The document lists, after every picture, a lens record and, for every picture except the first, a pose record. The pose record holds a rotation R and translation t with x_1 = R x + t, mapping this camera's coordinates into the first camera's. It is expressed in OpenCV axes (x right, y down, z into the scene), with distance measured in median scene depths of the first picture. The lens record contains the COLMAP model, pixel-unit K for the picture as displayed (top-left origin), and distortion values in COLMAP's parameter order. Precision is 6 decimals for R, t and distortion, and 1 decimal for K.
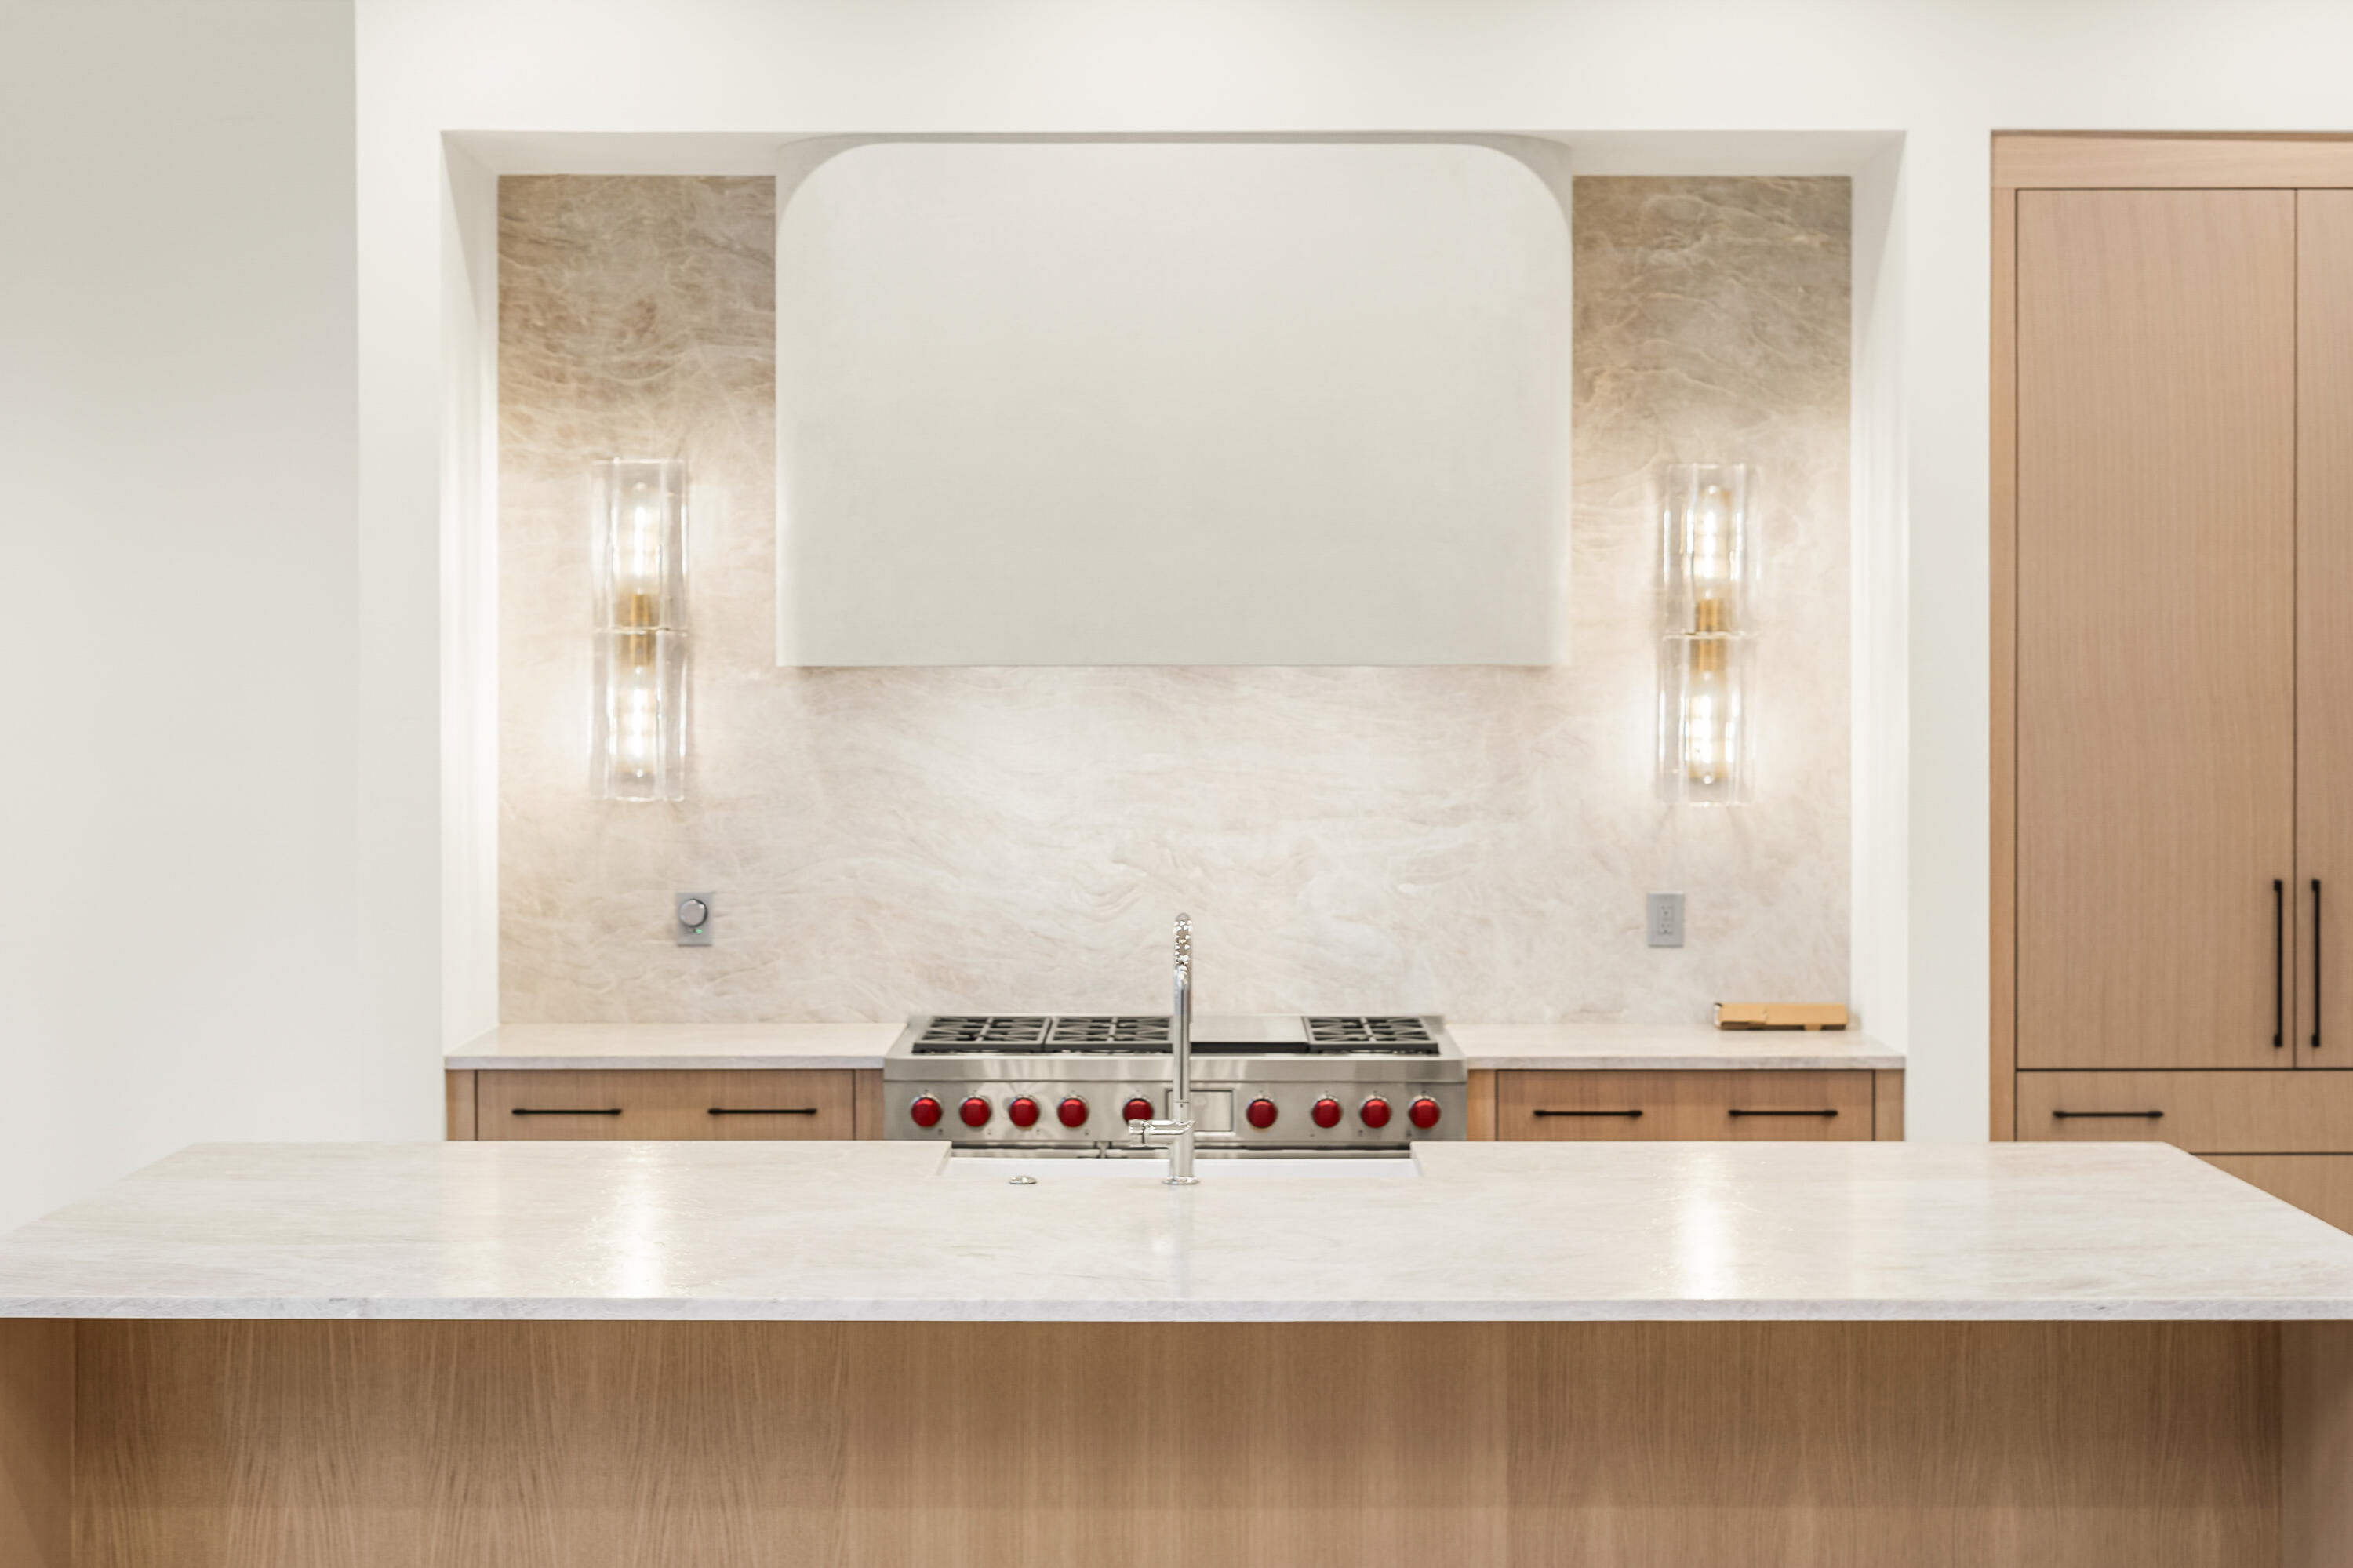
lens RADIAL K [[3593.4, 0, 1176.5], [0, 3593.4, 684.6], [0, 0, 1]] dist [0.009325, -0.062607]
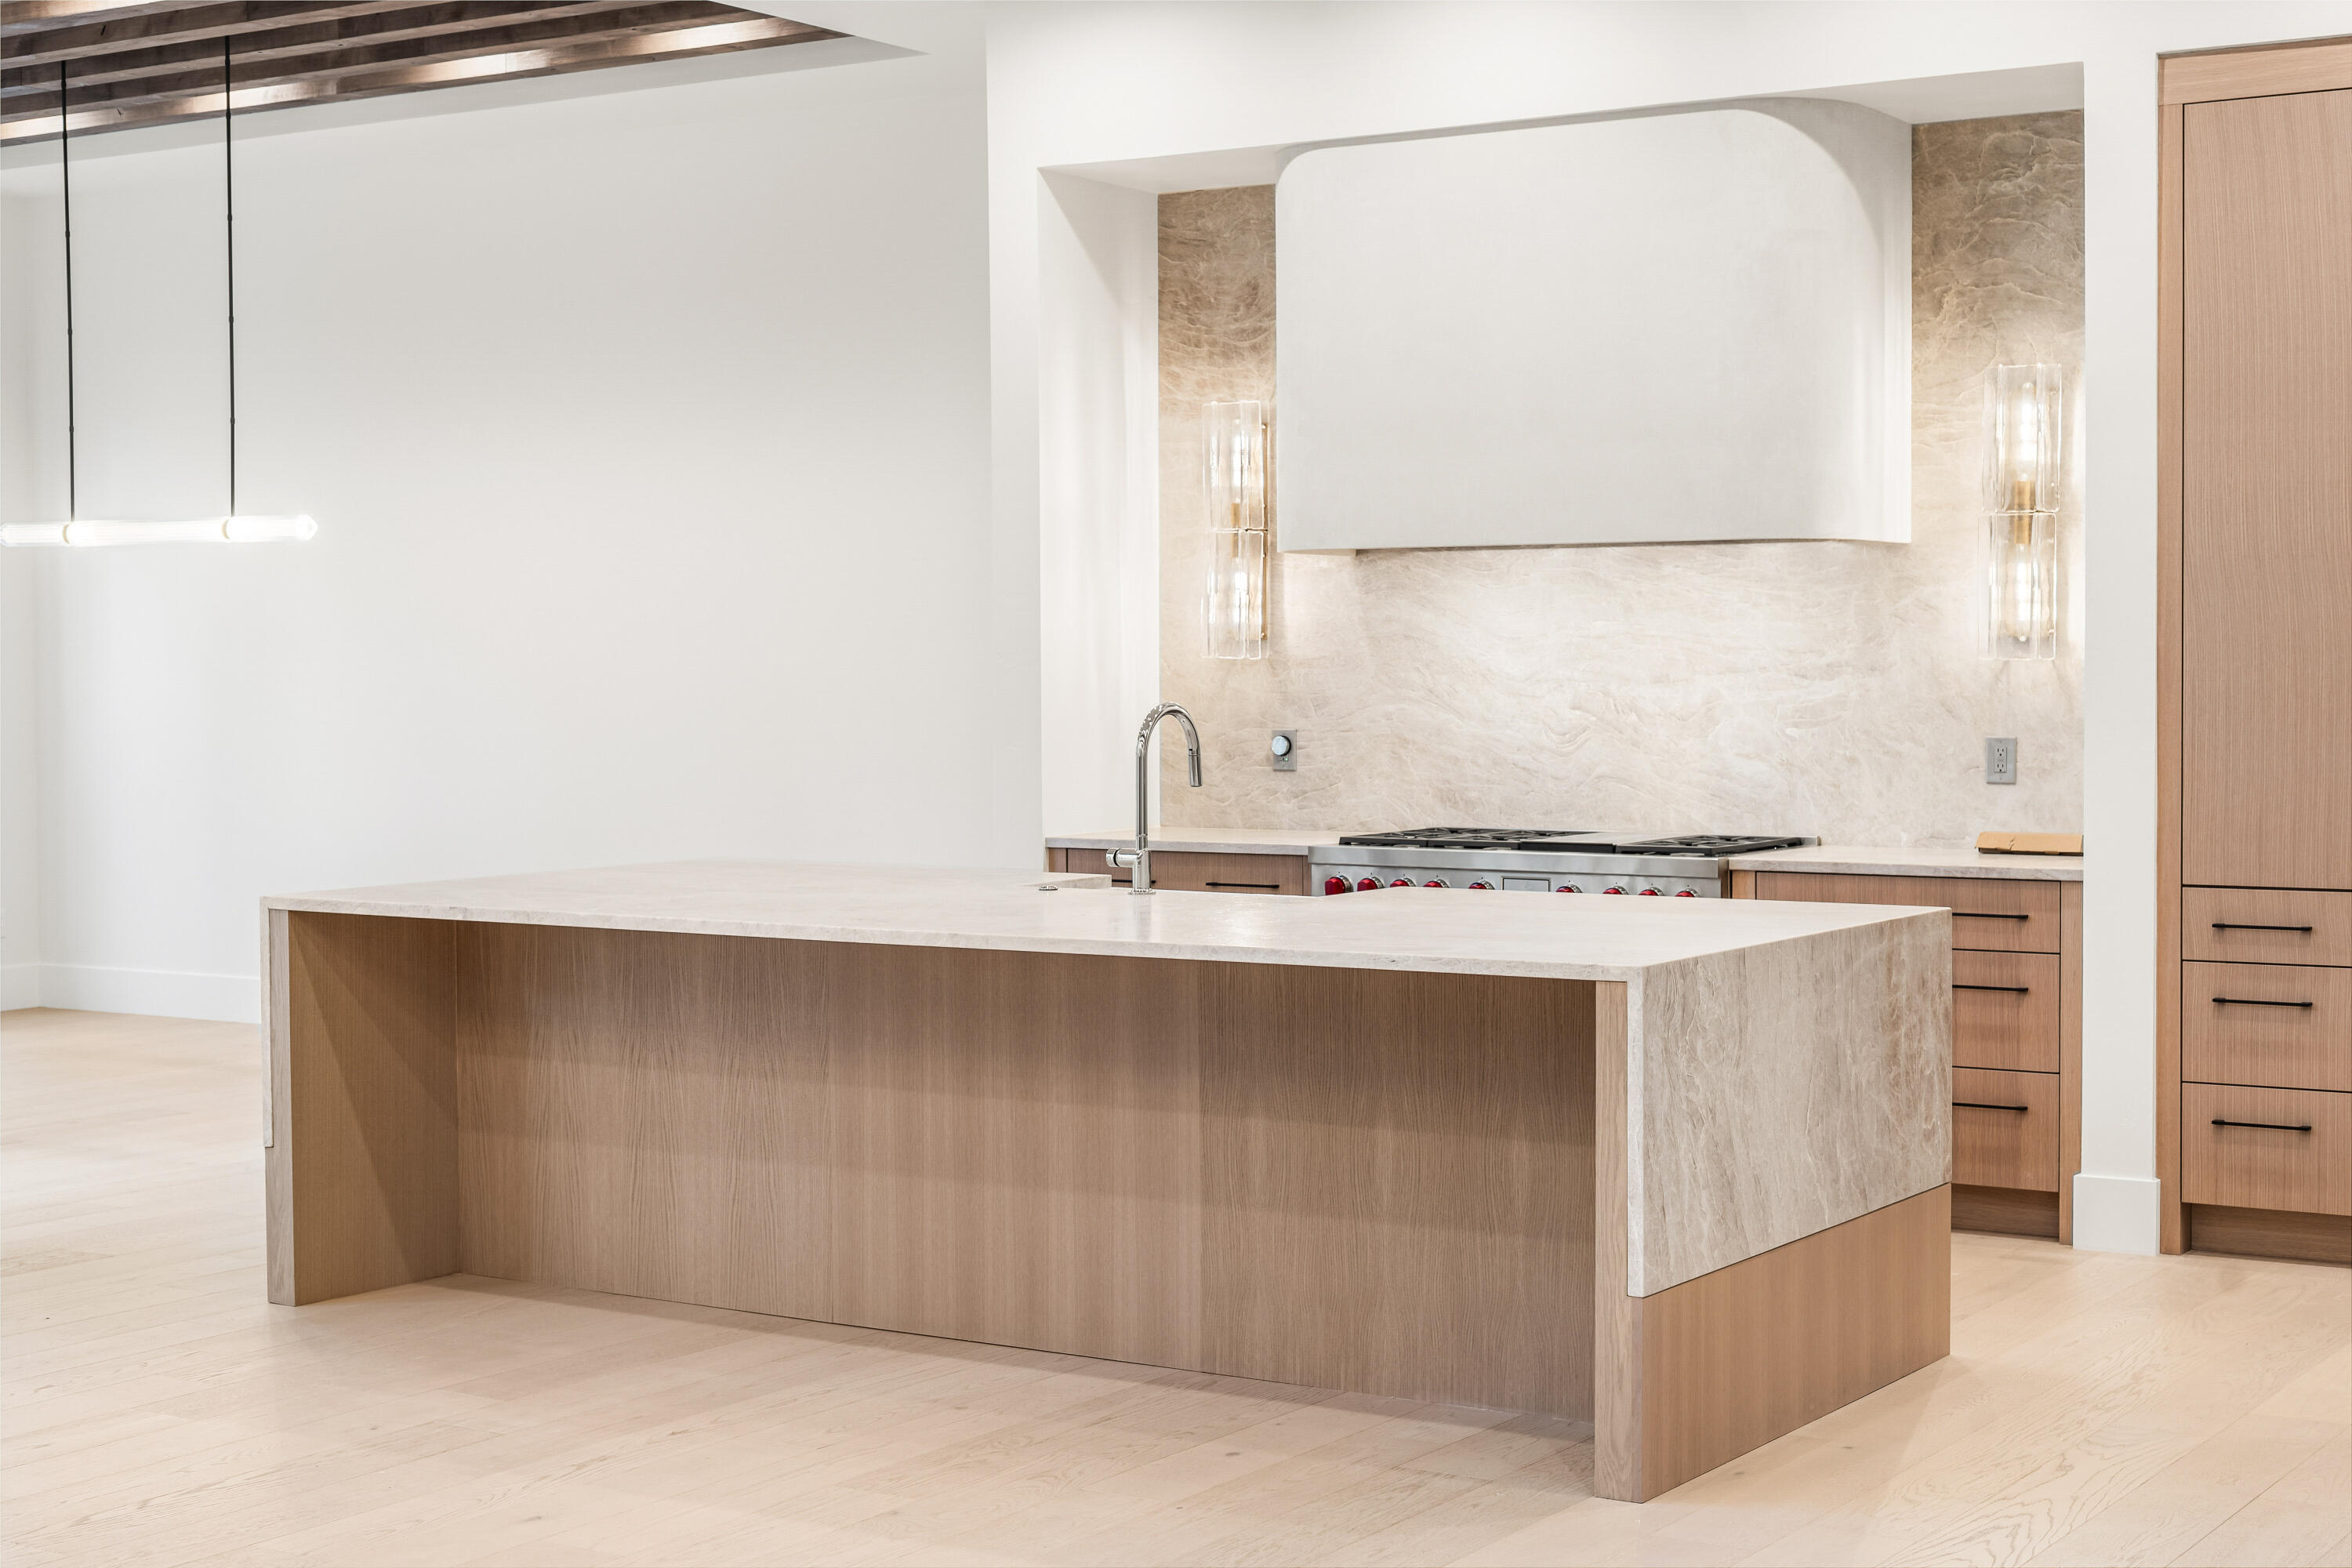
lens RADIAL K [[3406.6, 0, 1176.0], [0, 3406.6, 784.0], [0, 0, 1]] dist [-0.005627, -0.007820]
pose [[0.836677, 0.016337, -0.547453, 0.516562], [0.000446, 0.999534, 0.030509, 0.039454], [0.547696, -0.025771, 0.836280, -0.065724]]
